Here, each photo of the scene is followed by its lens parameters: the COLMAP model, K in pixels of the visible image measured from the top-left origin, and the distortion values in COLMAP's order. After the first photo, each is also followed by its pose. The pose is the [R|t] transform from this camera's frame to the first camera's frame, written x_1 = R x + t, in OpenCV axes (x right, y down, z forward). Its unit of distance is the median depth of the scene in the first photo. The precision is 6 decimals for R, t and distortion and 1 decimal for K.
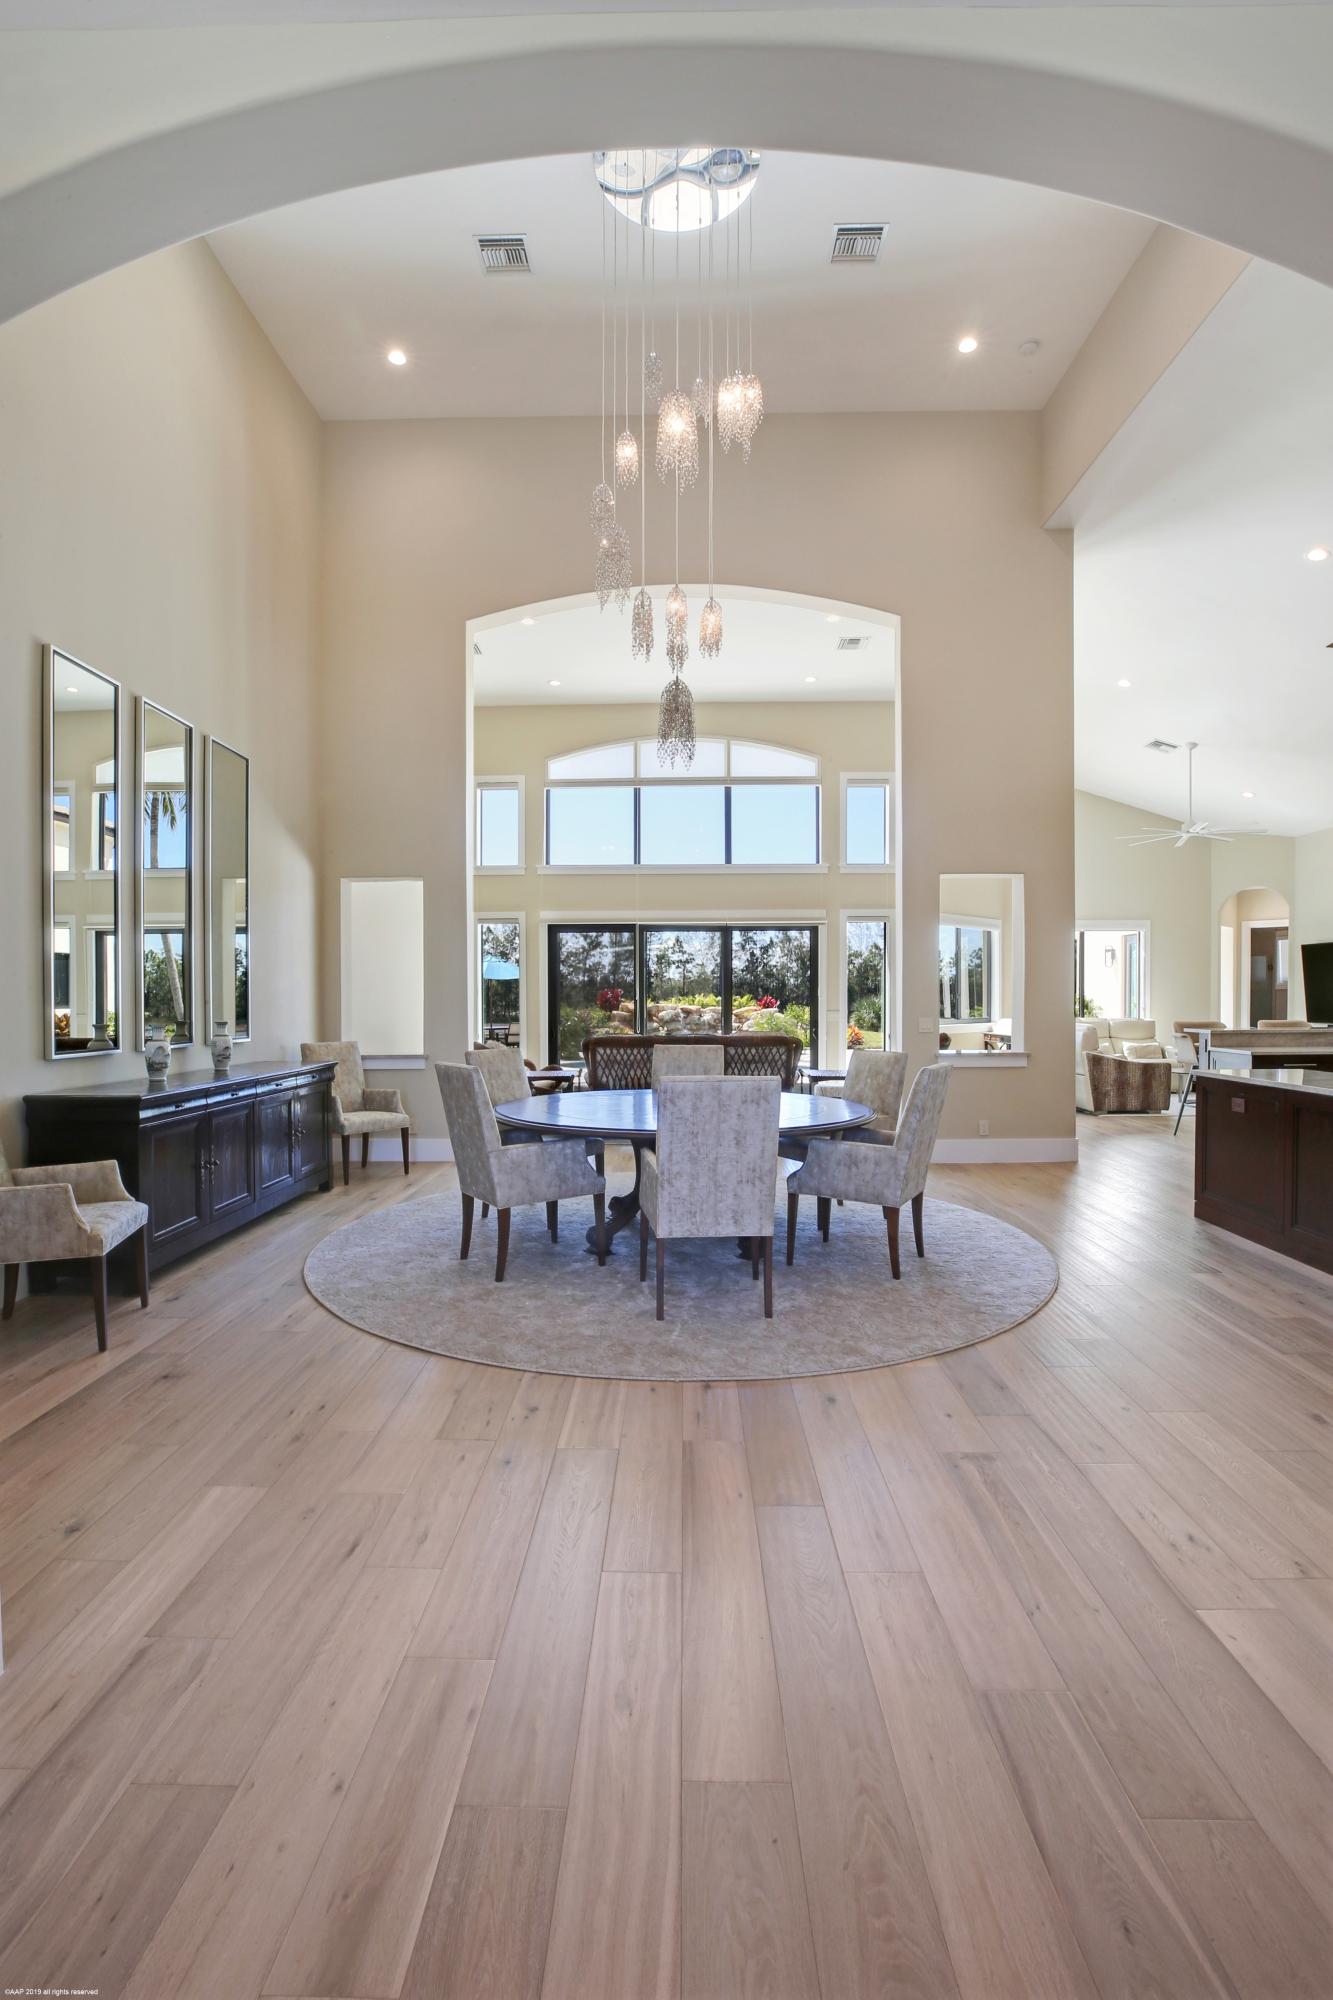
lens RADIAL K [[976.7, 0, 666.5], [0, 976.7, 1000.0], [0, 0, 1]] dist [-0.019545, 0.001254]
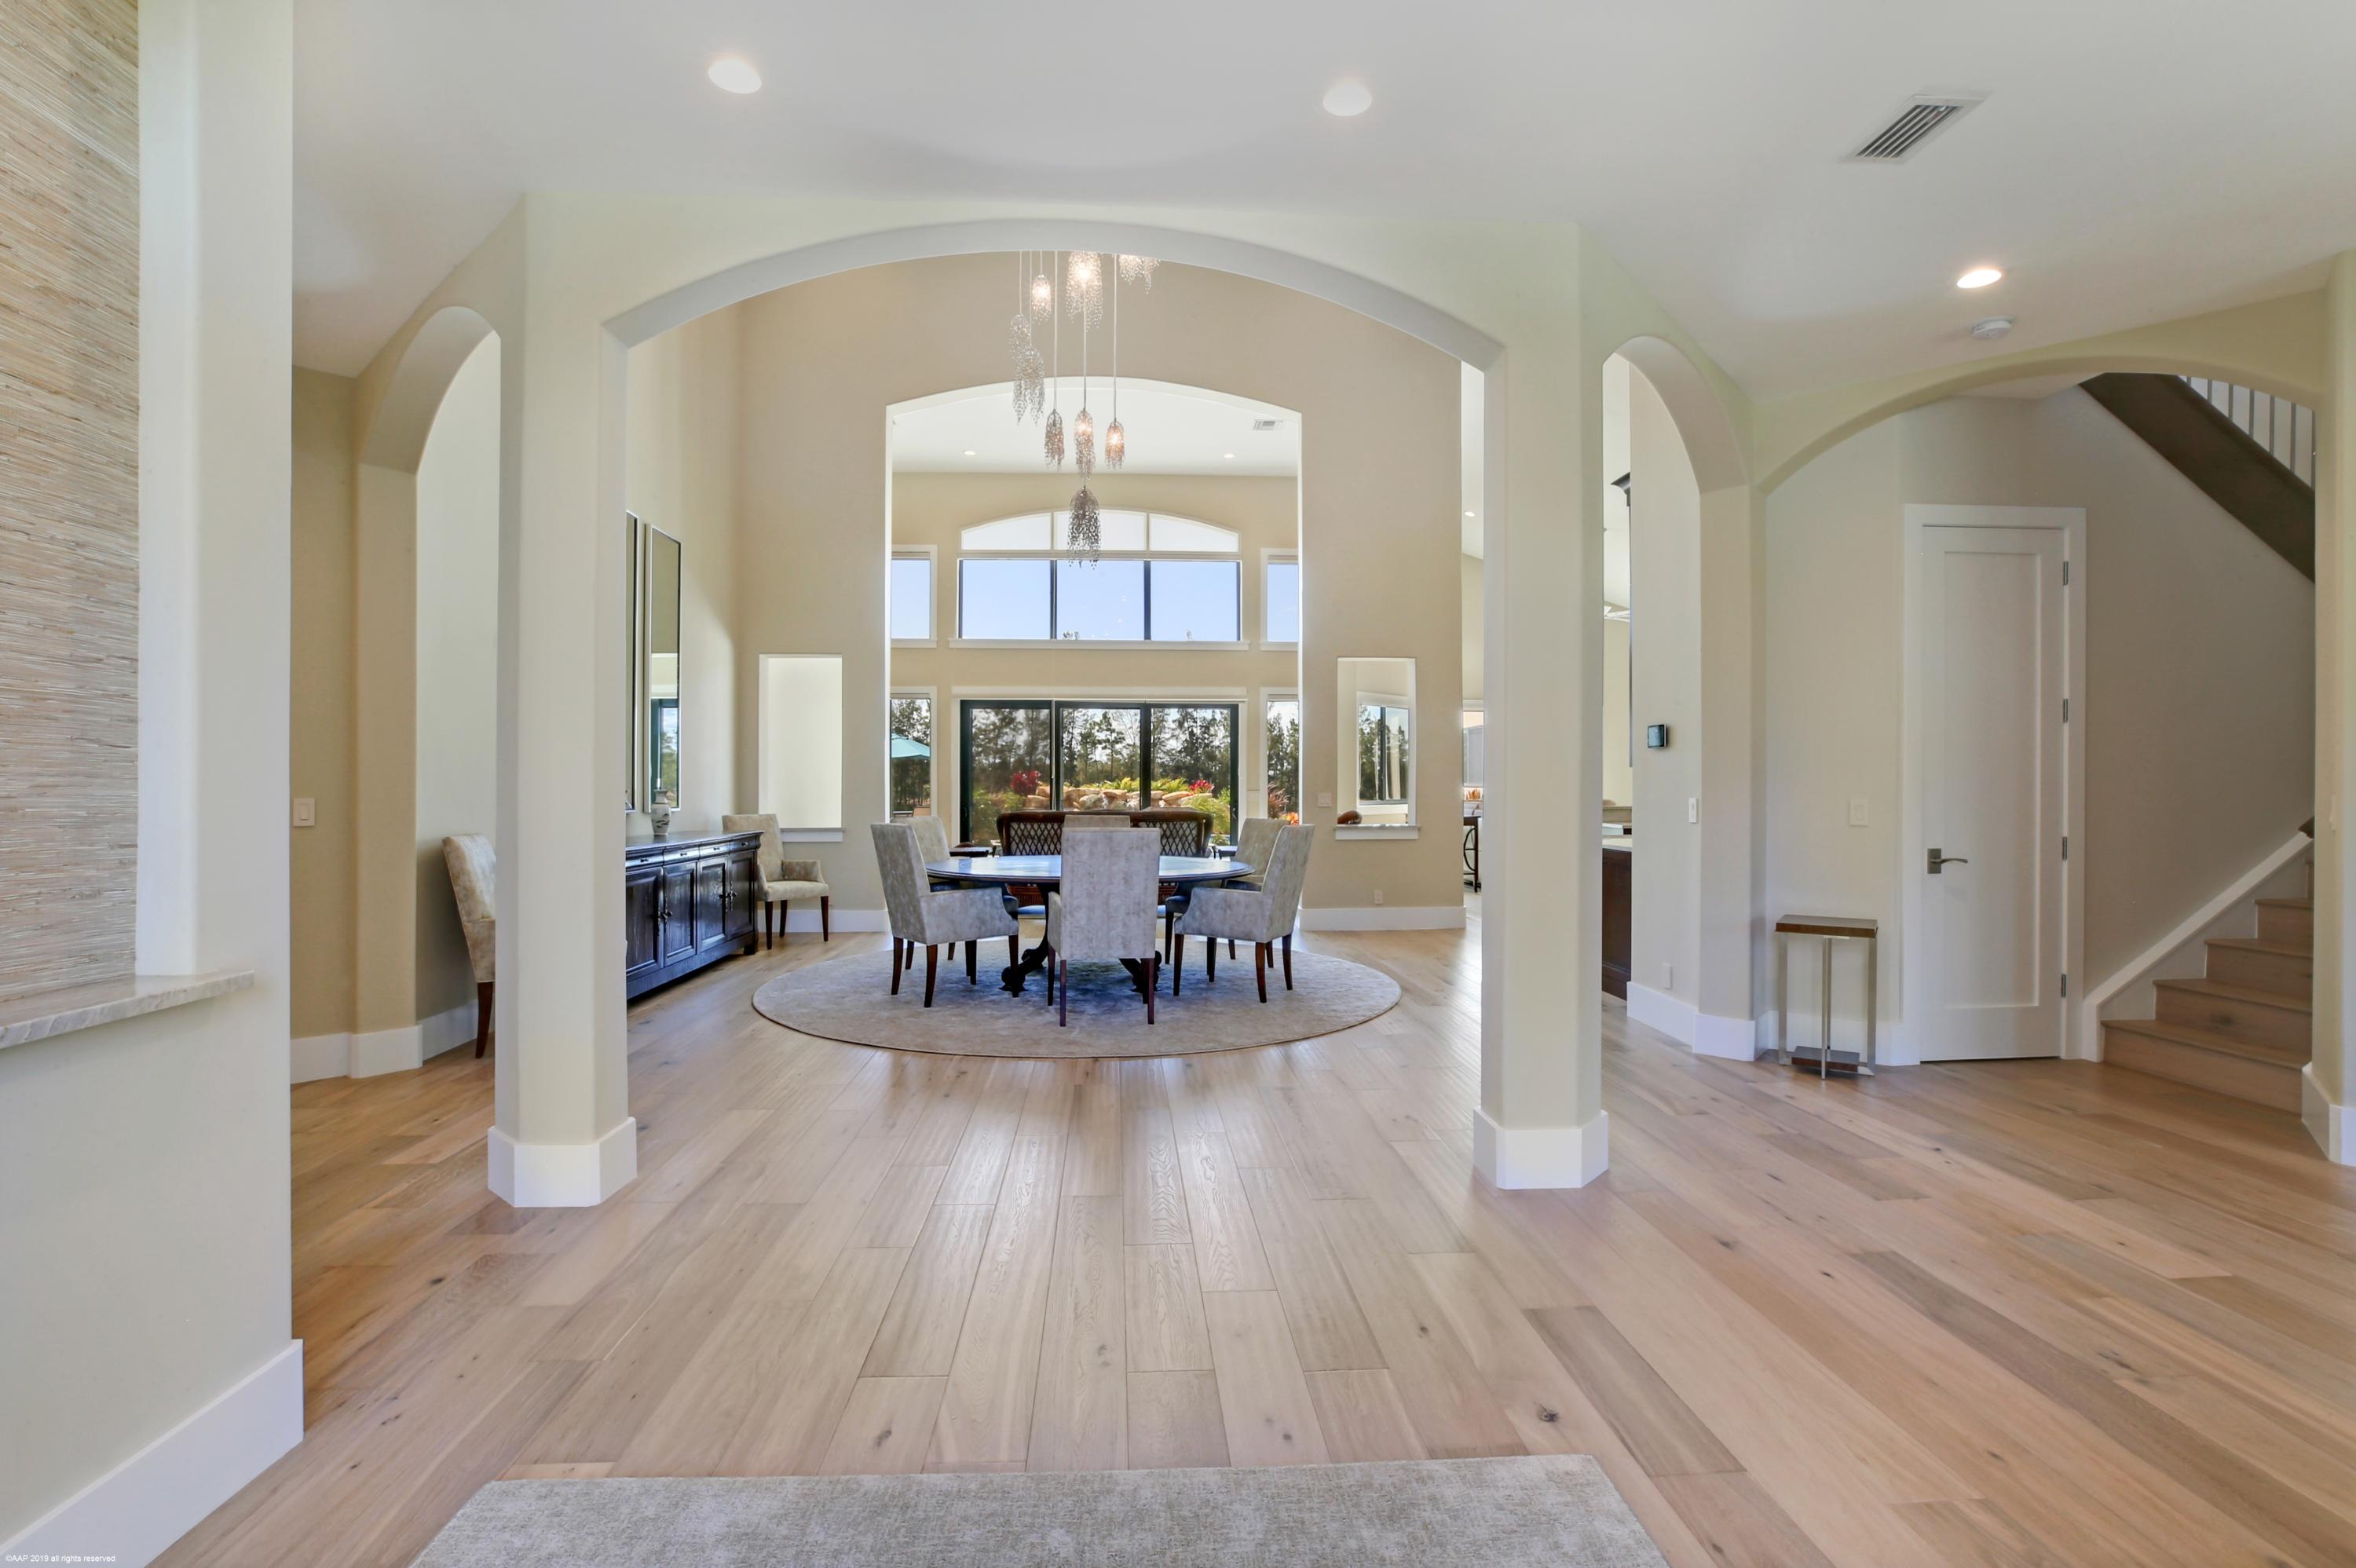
lens RADIAL K [[1206.9, 0, 1178.0], [0, 1206.9, 784.0], [0, 0, 1]] dist [-0.002447, 0.000131]
pose [[0.997700, 0.004934, 0.067611, 0.018770], [-0.004594, 0.999976, -0.005184, 0.015662], [-0.067635, 0.004862, 0.997698, -0.296734]]
